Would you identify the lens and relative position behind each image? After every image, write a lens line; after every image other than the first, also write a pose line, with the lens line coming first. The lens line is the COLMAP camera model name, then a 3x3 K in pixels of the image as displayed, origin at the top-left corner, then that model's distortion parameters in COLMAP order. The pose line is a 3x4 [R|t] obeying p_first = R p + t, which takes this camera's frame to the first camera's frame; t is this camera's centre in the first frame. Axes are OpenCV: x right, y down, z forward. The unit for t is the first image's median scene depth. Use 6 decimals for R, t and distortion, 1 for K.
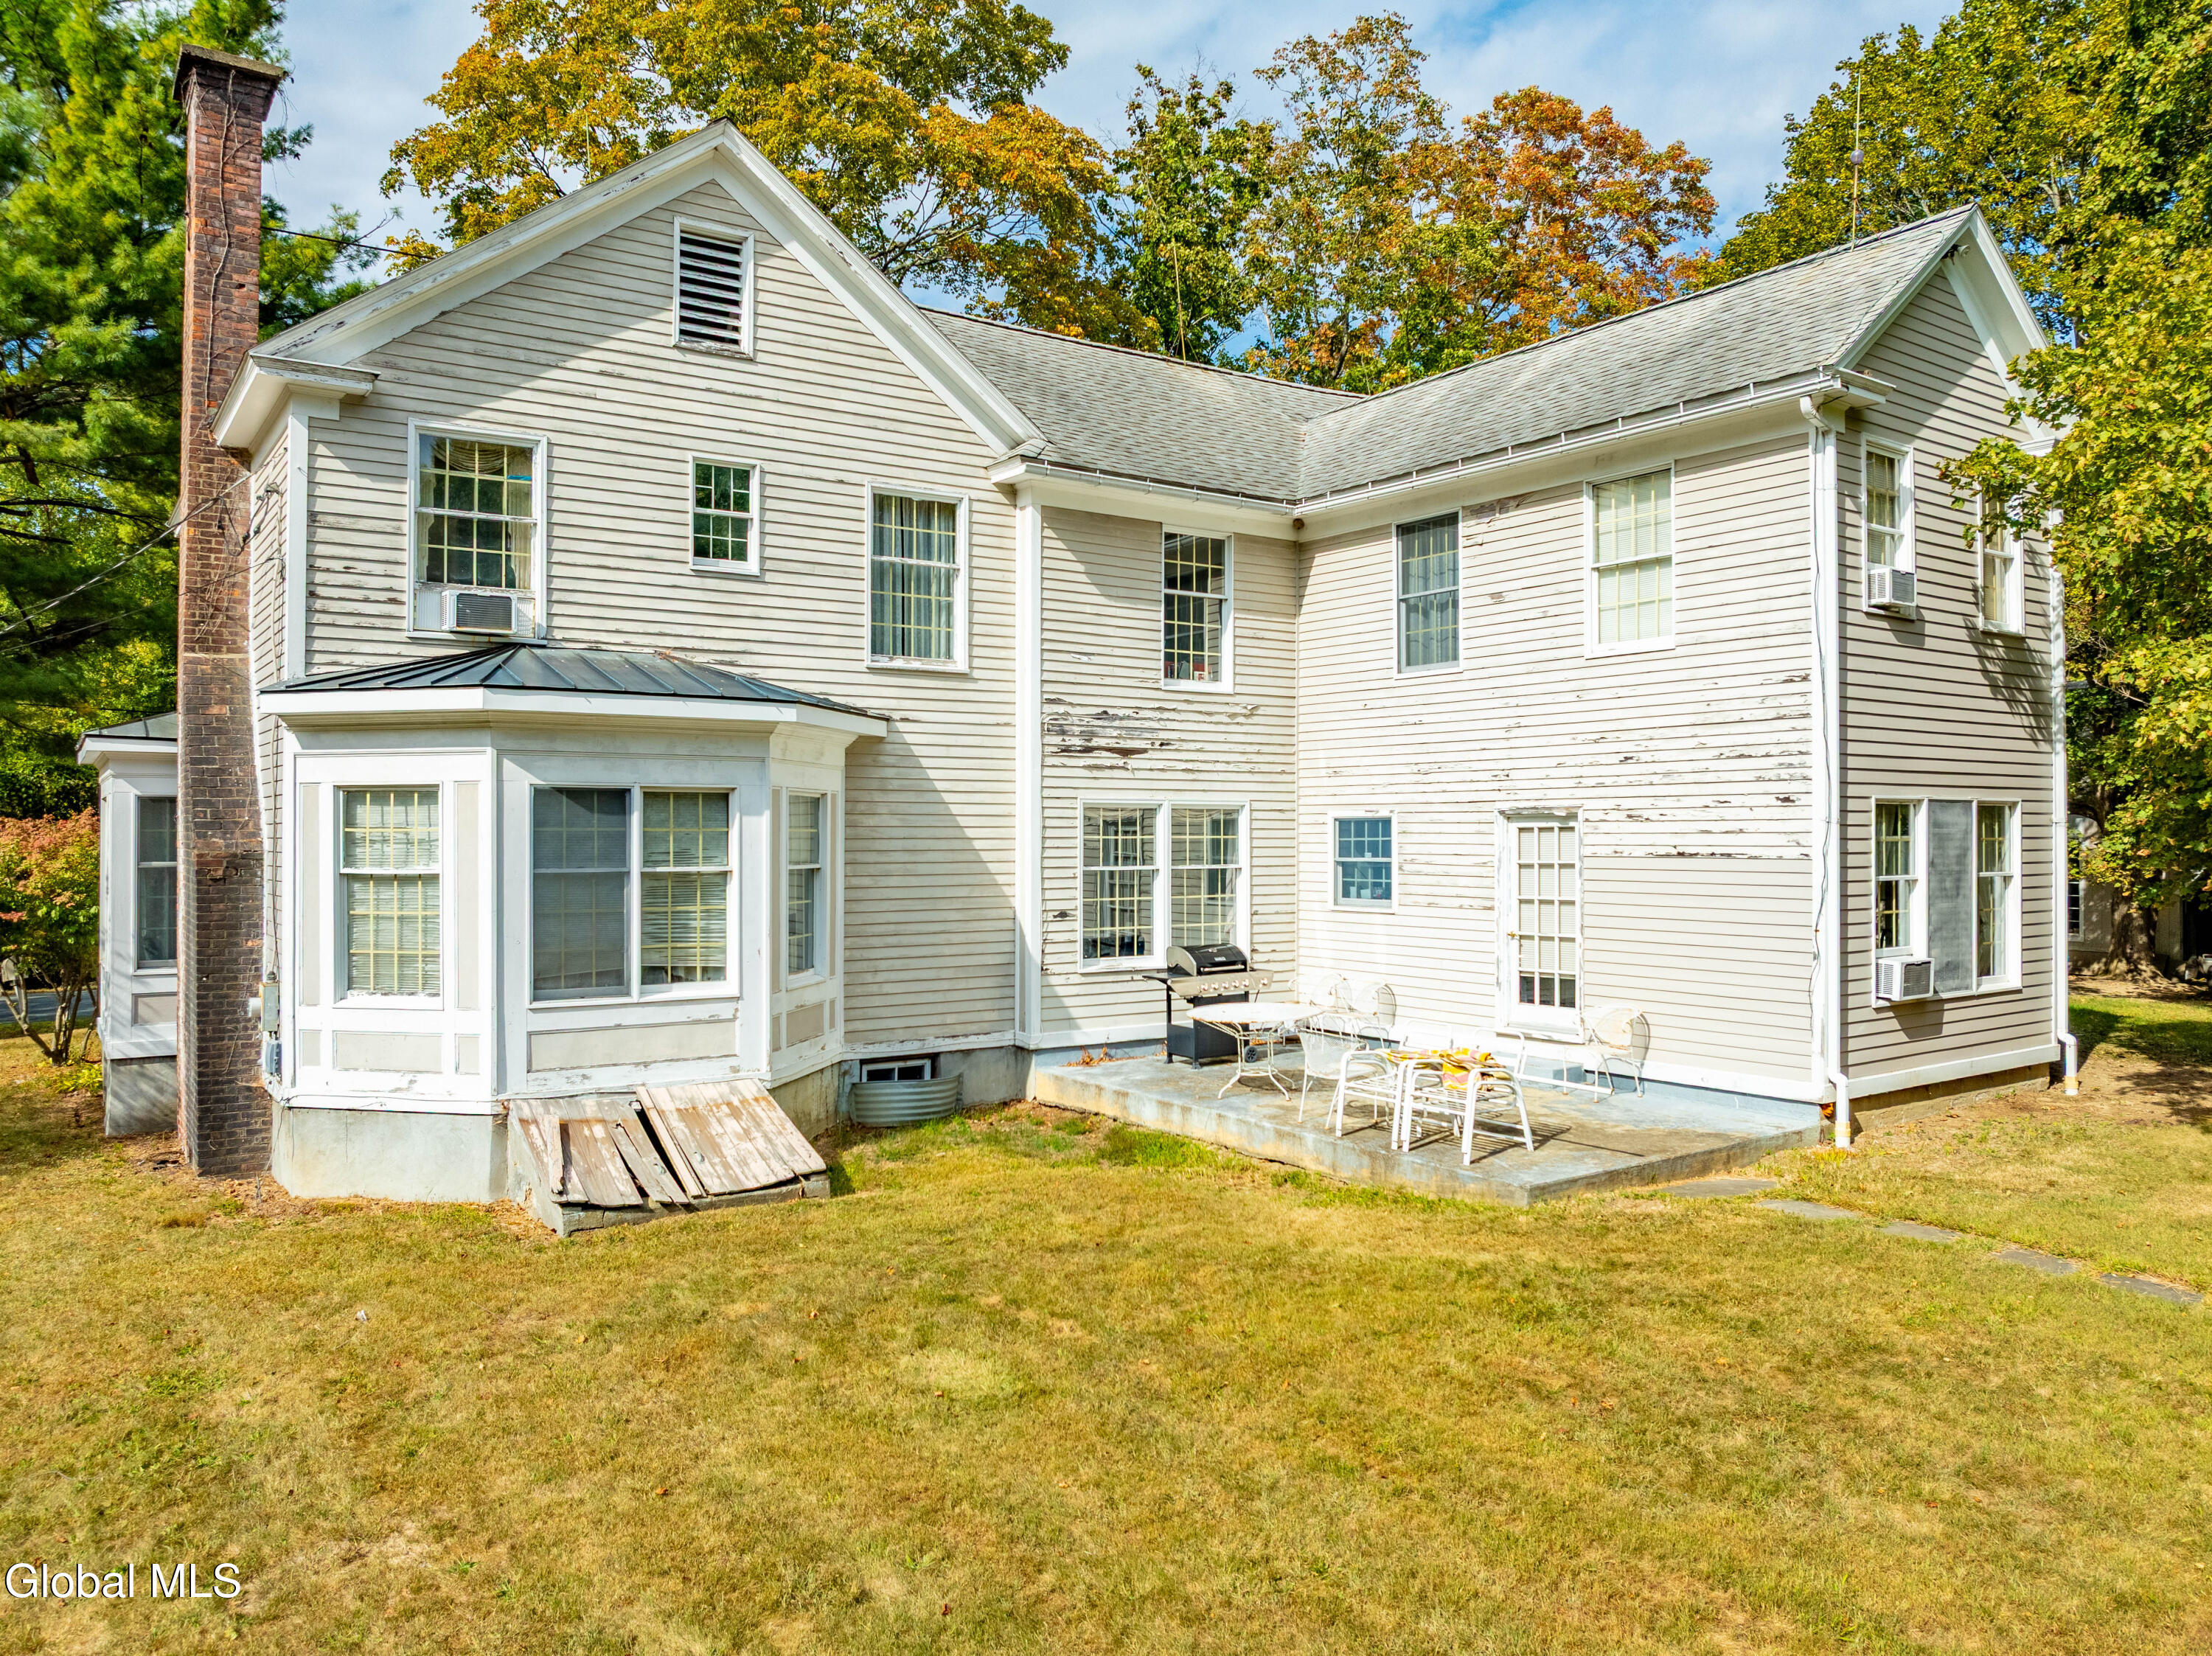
lens RADIAL K [[1562.8, 0, 1106.7], [0, 1562.8, 820.6], [0, 0, 1]] dist [-0.047900, 0.024491]
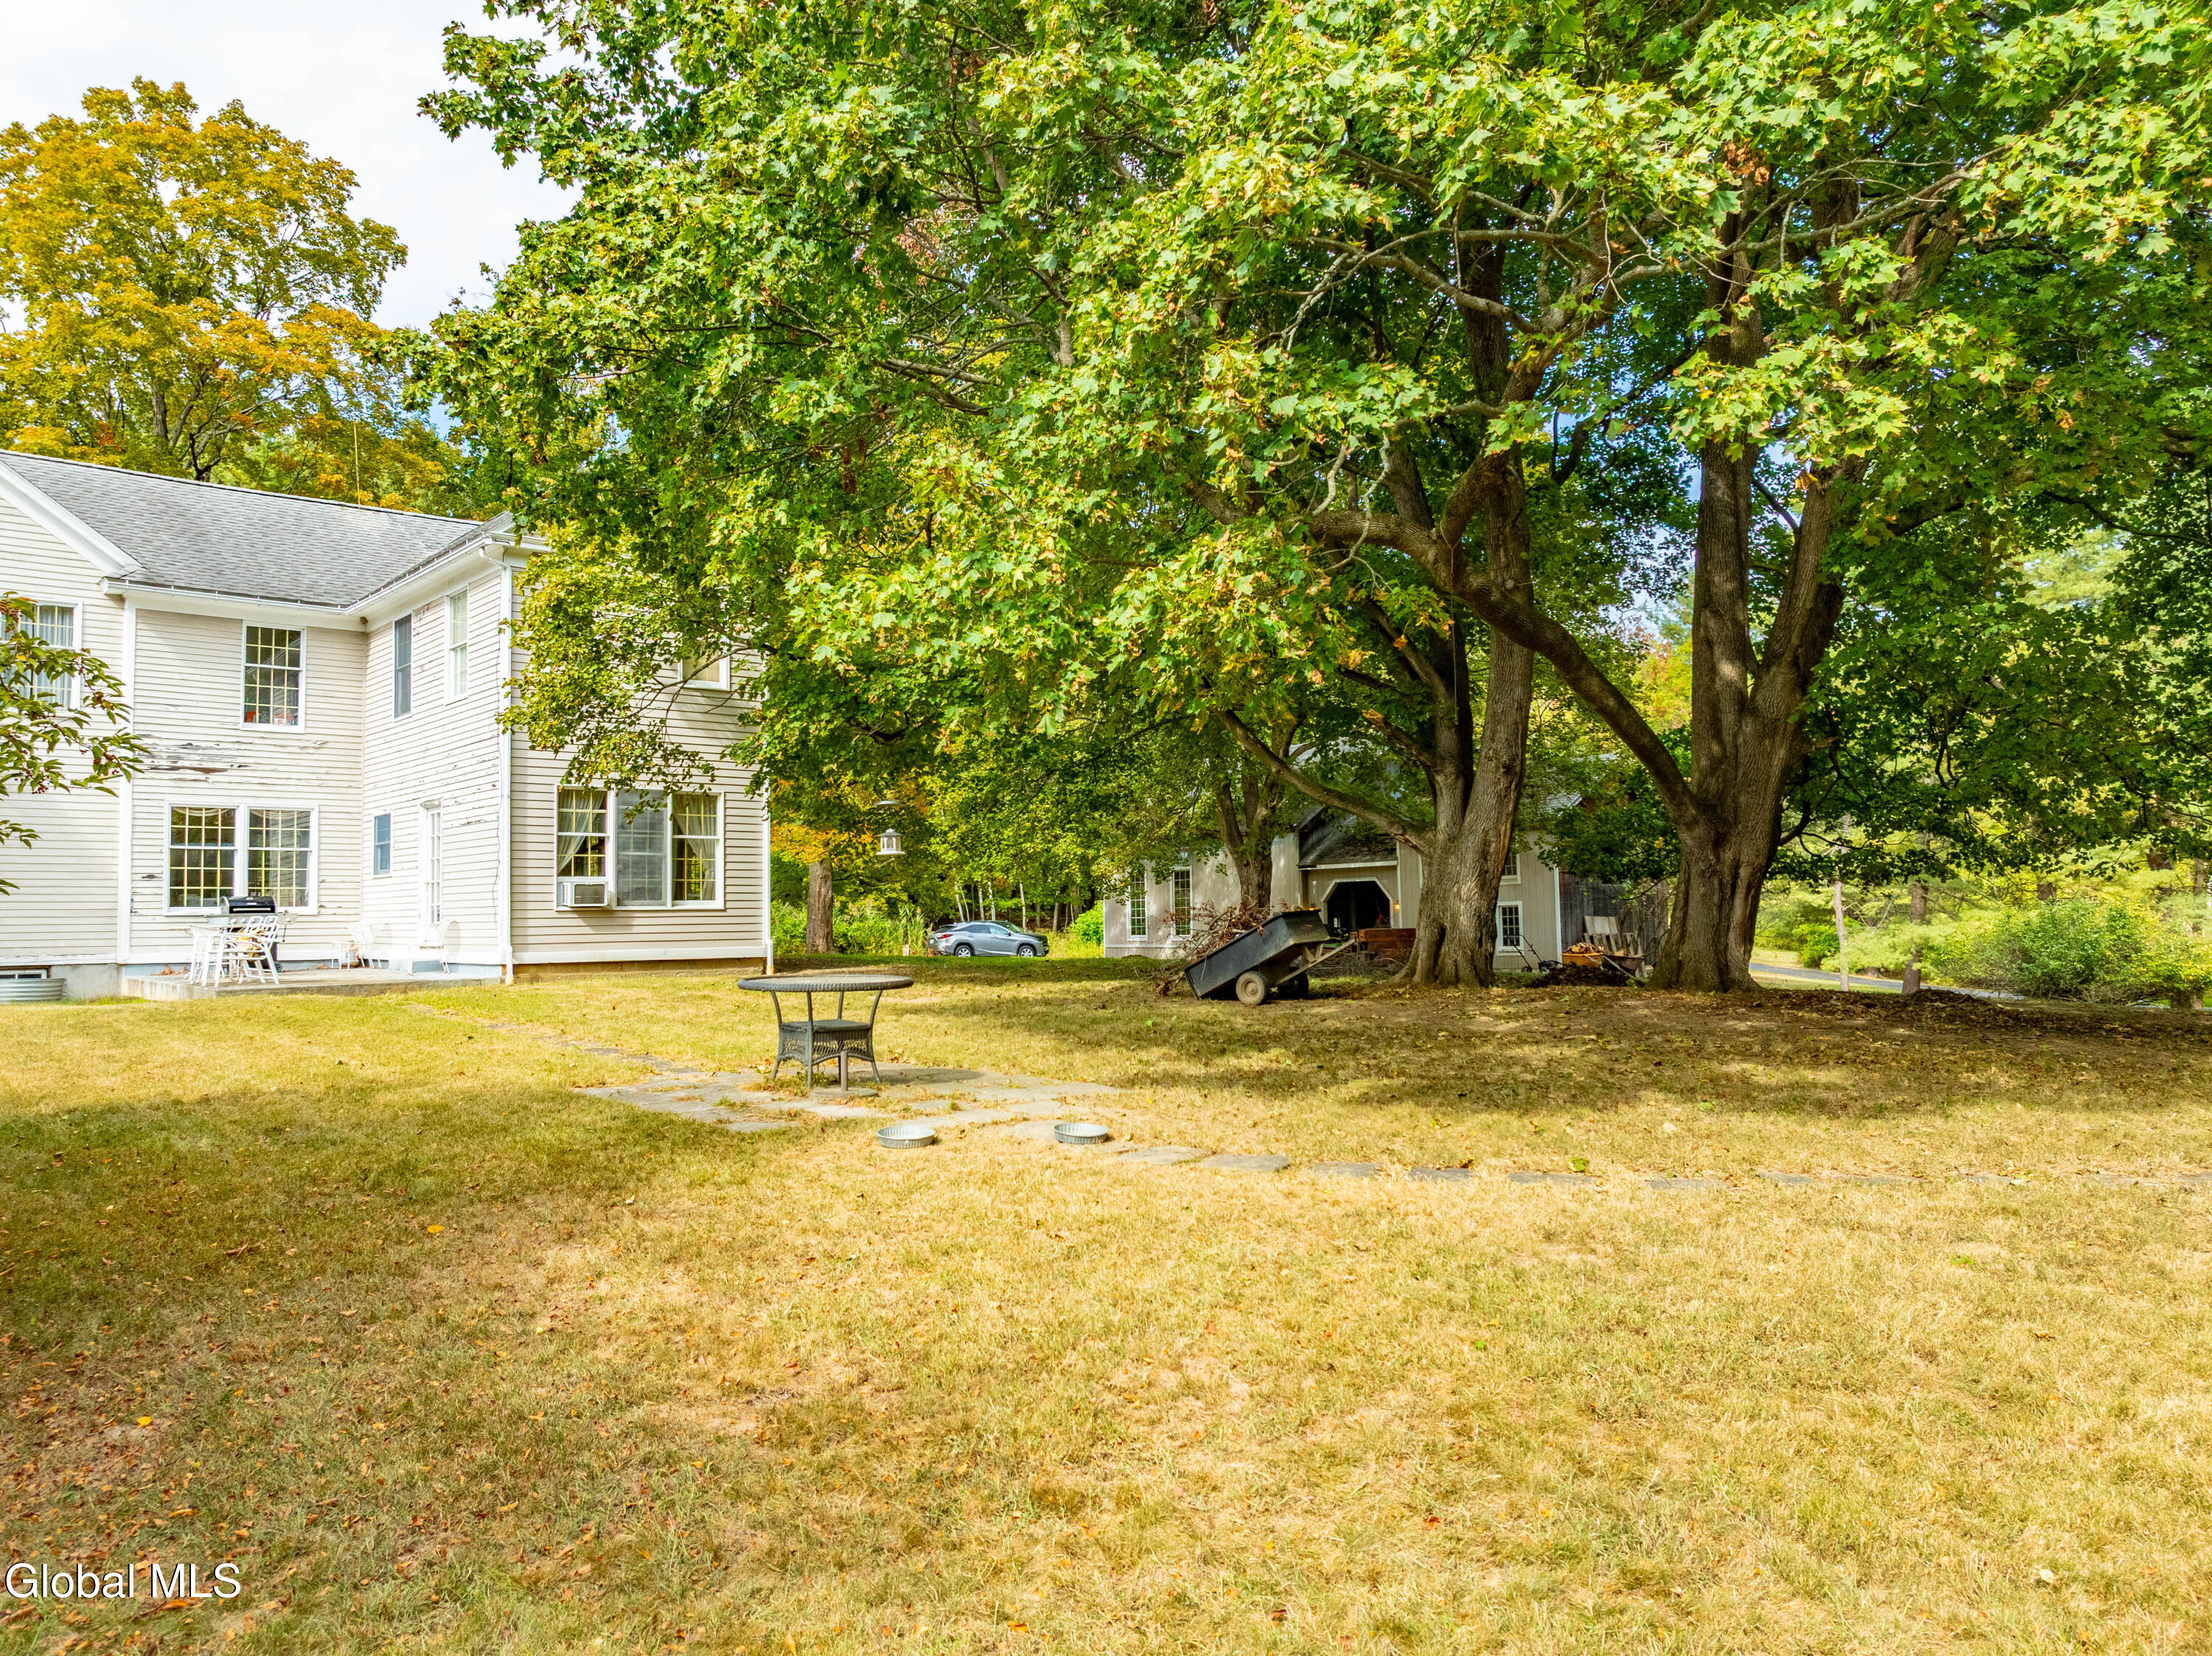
lens RADIAL K [[1562.8, 0, 1099.9], [0, 1562.8, 840.6], [0, 0, 1]] dist [-0.047900, 0.024491]
pose [[0.992544, -0.004661, 0.121795, 0.697882], [0.009596, 0.999155, -0.039963, 0.093319], [-0.121506, 0.040834, 0.991750, -0.590272]]
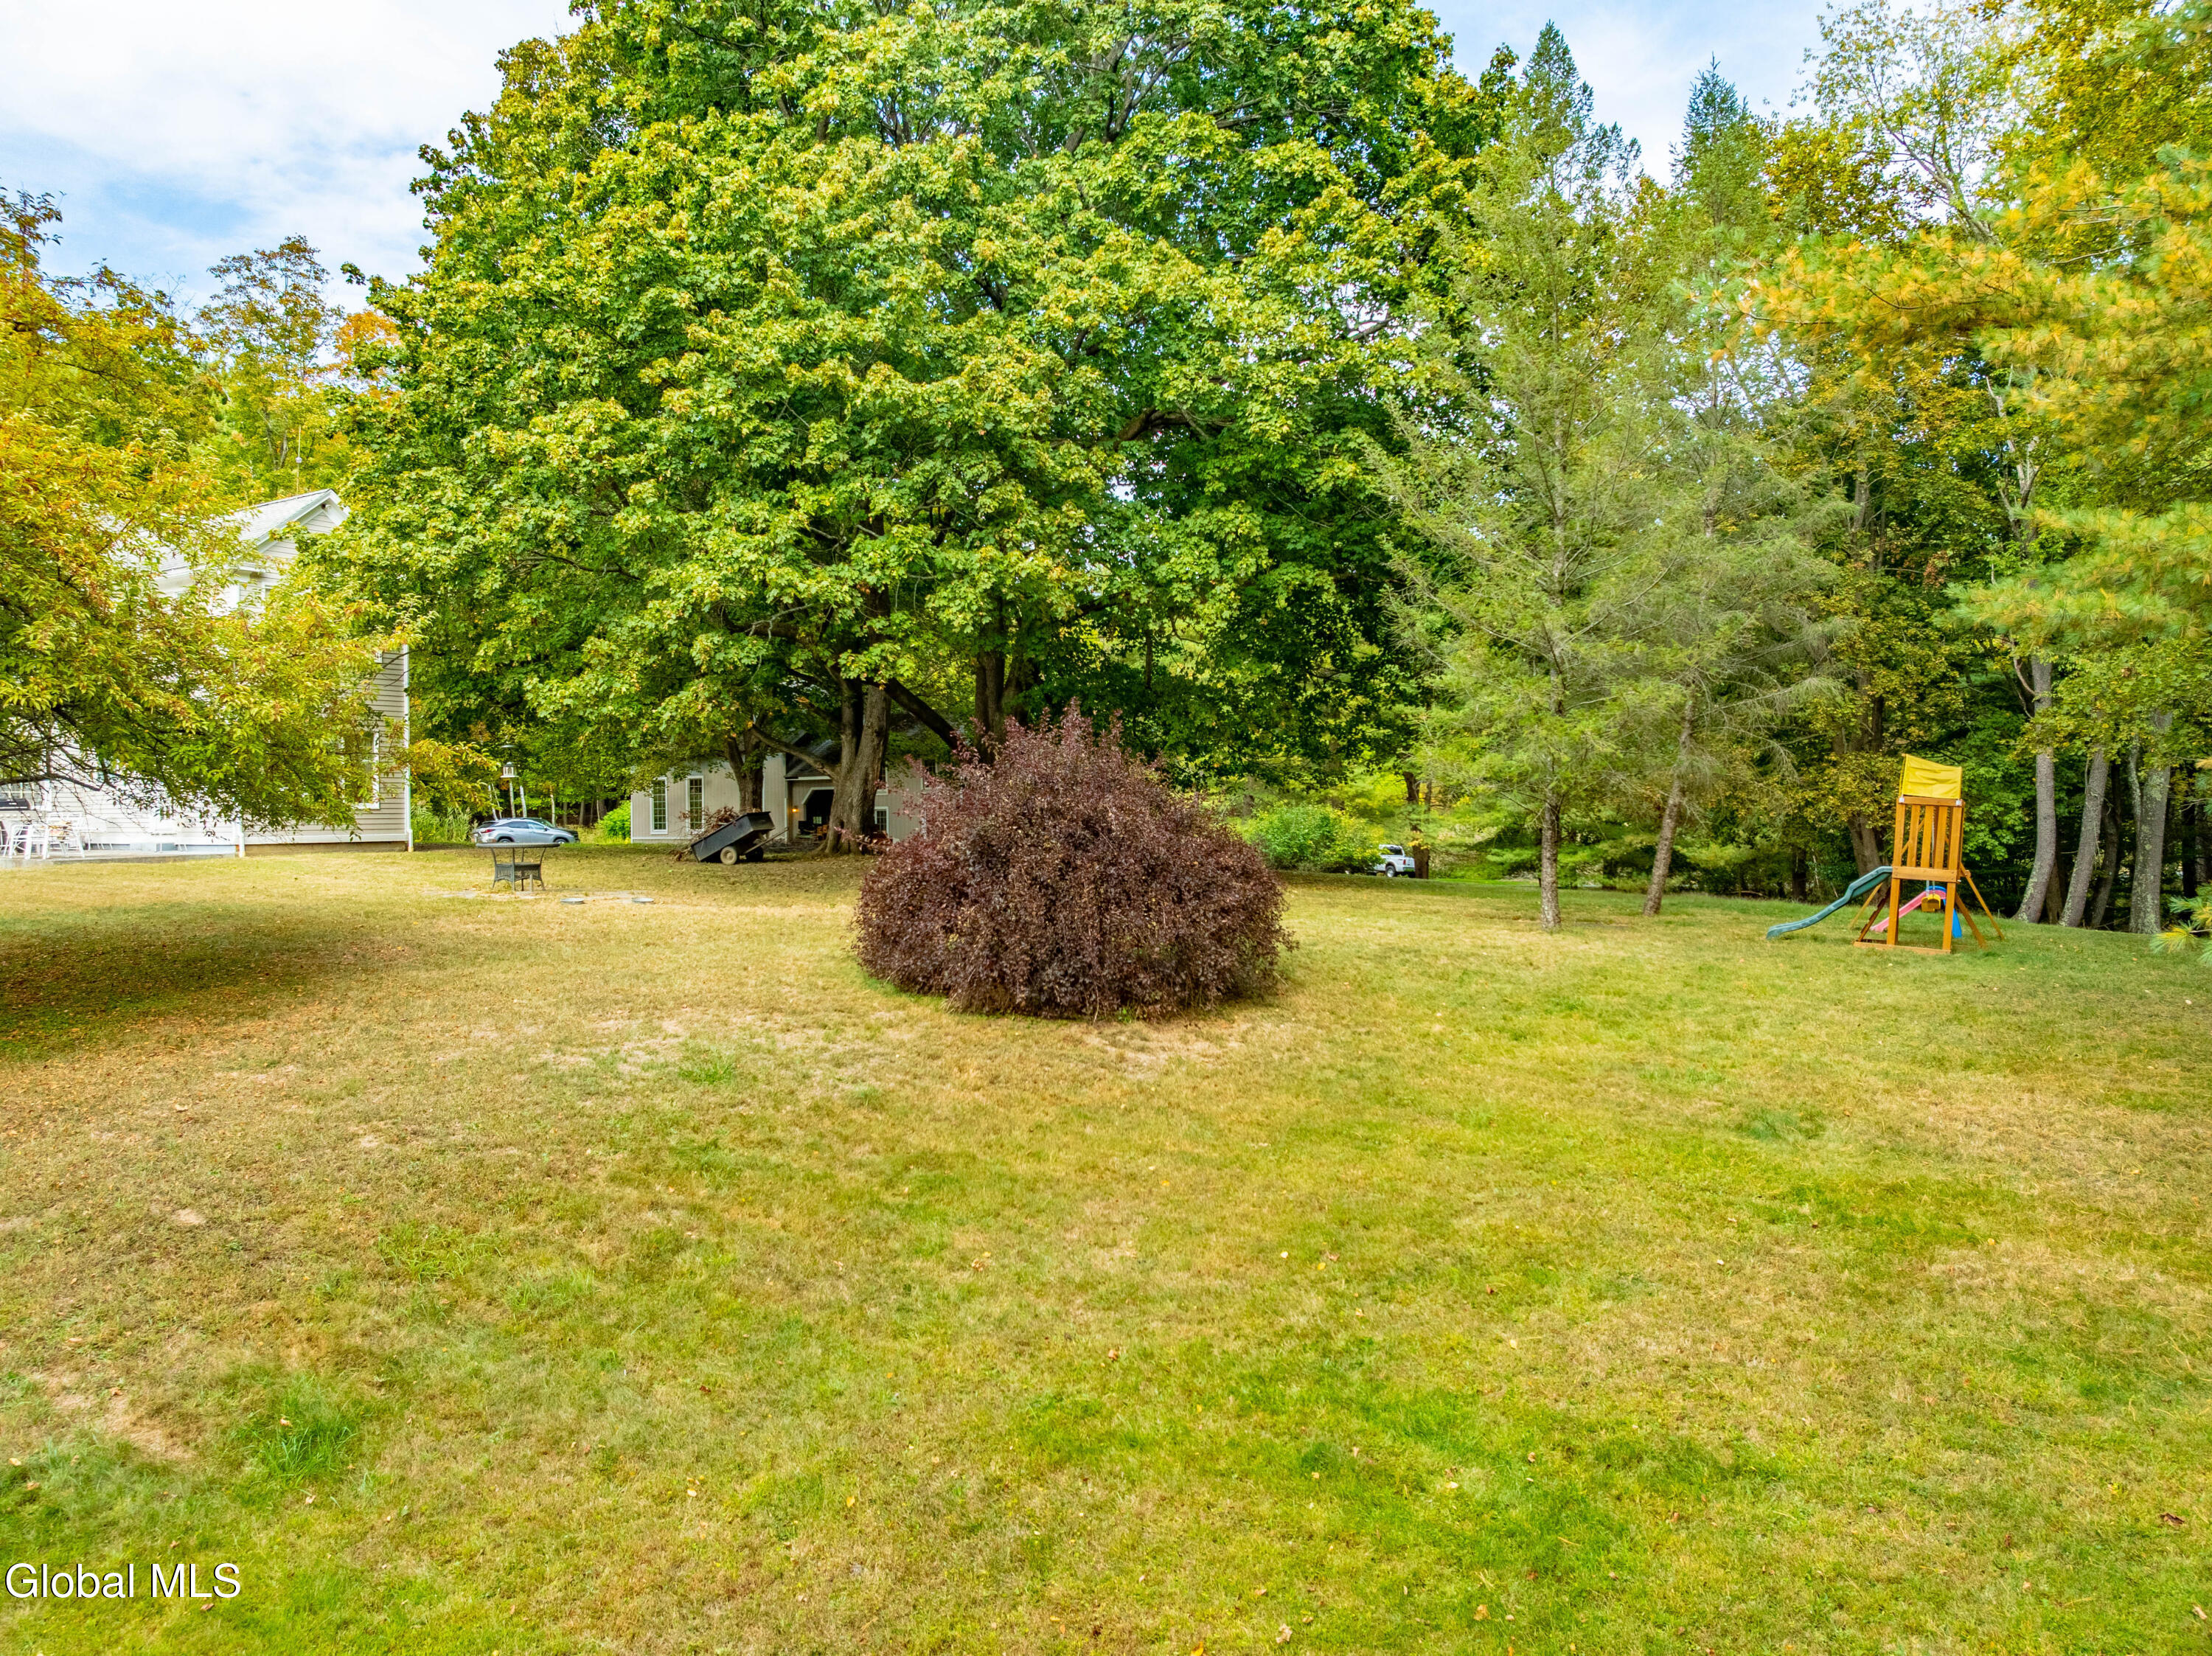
lens RADIAL K [[1562.8, 0, 1110.0], [0, 1562.8, 821.0], [0, 0, 1]] dist [-0.047900, 0.024491]
pose [[0.908487, -0.007291, 0.417849, 0.548307], [0.001605, 0.999901, 0.013958, 0.083607], [-0.417910, -0.012010, 0.908409, -1.519647]]
